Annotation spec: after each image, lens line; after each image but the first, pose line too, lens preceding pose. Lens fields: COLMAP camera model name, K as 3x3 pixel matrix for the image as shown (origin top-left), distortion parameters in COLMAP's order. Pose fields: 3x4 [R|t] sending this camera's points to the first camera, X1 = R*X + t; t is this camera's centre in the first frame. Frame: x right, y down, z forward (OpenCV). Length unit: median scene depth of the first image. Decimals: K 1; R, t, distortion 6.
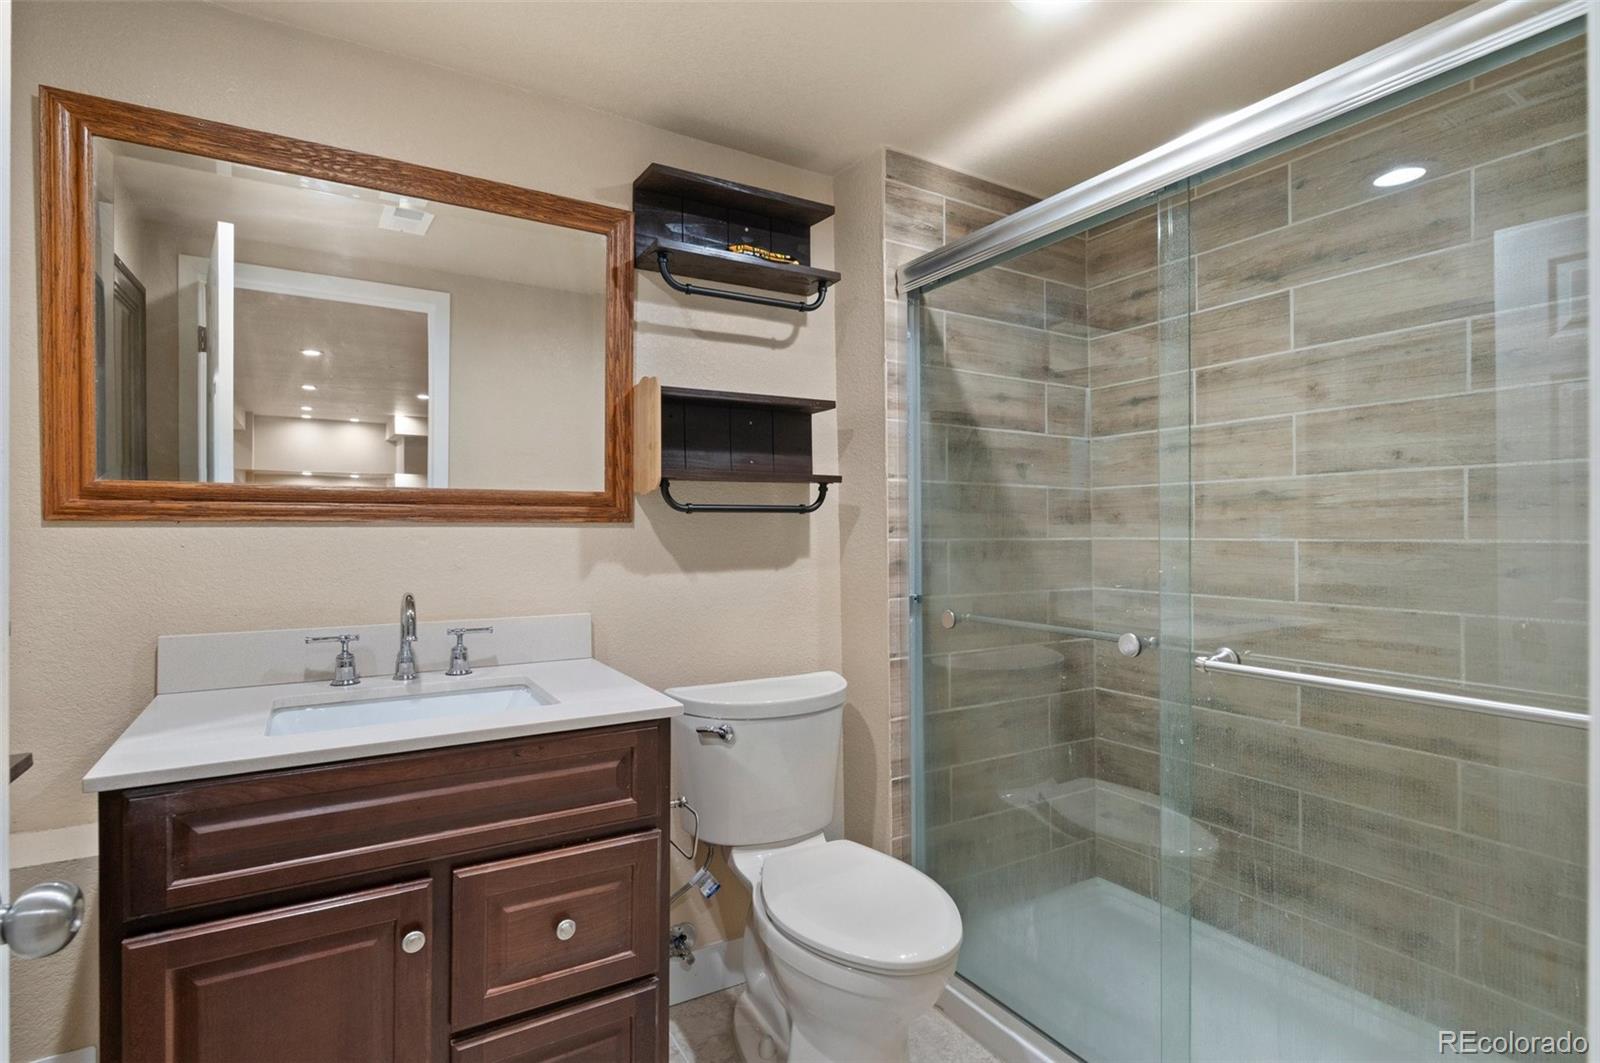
lens RADIAL K [[789.4, 0, 786.8], [0, 789.4, 530.0], [0, 0, 1]] dist [-0.004943, 0.001627]
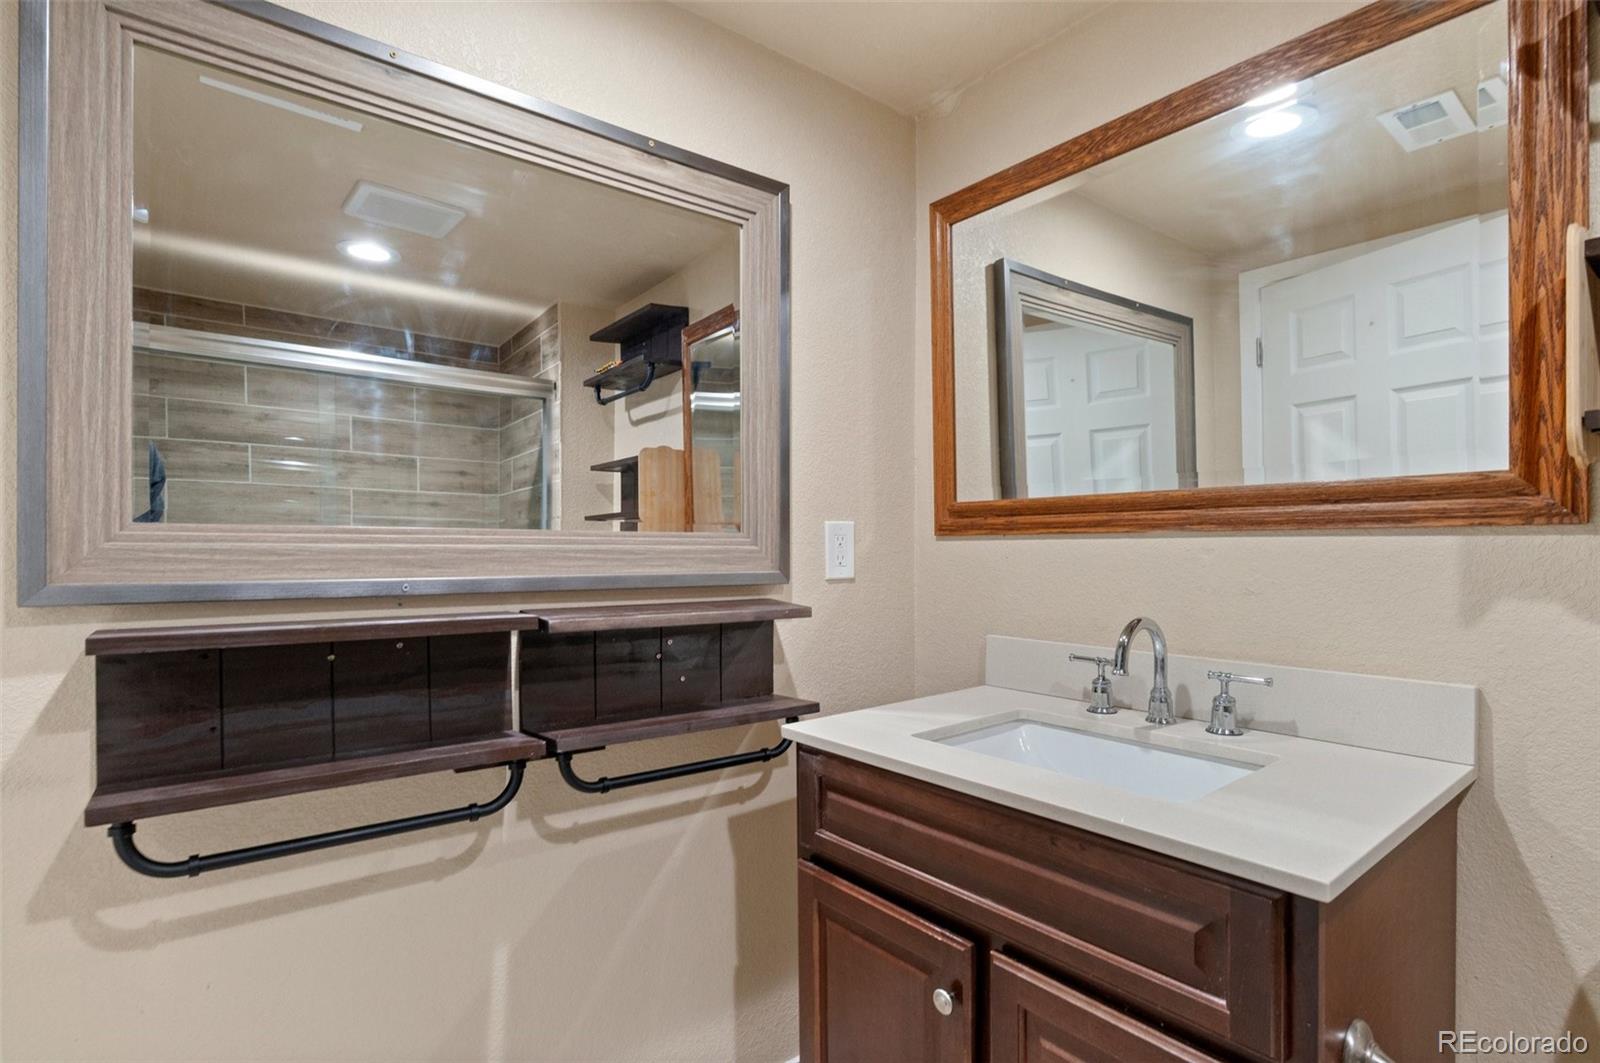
lens RADIAL K [[789.4, 0, 789.3], [0, 789.4, 546.1], [0, 0, 1]] dist [-0.004943, 0.001627]
pose [[0.129605, 0.004543, -0.991555, 0.278997], [0.011140, 0.999920, 0.006037, -0.004775], [0.991503, -0.011828, 0.129544, 0.498405]]
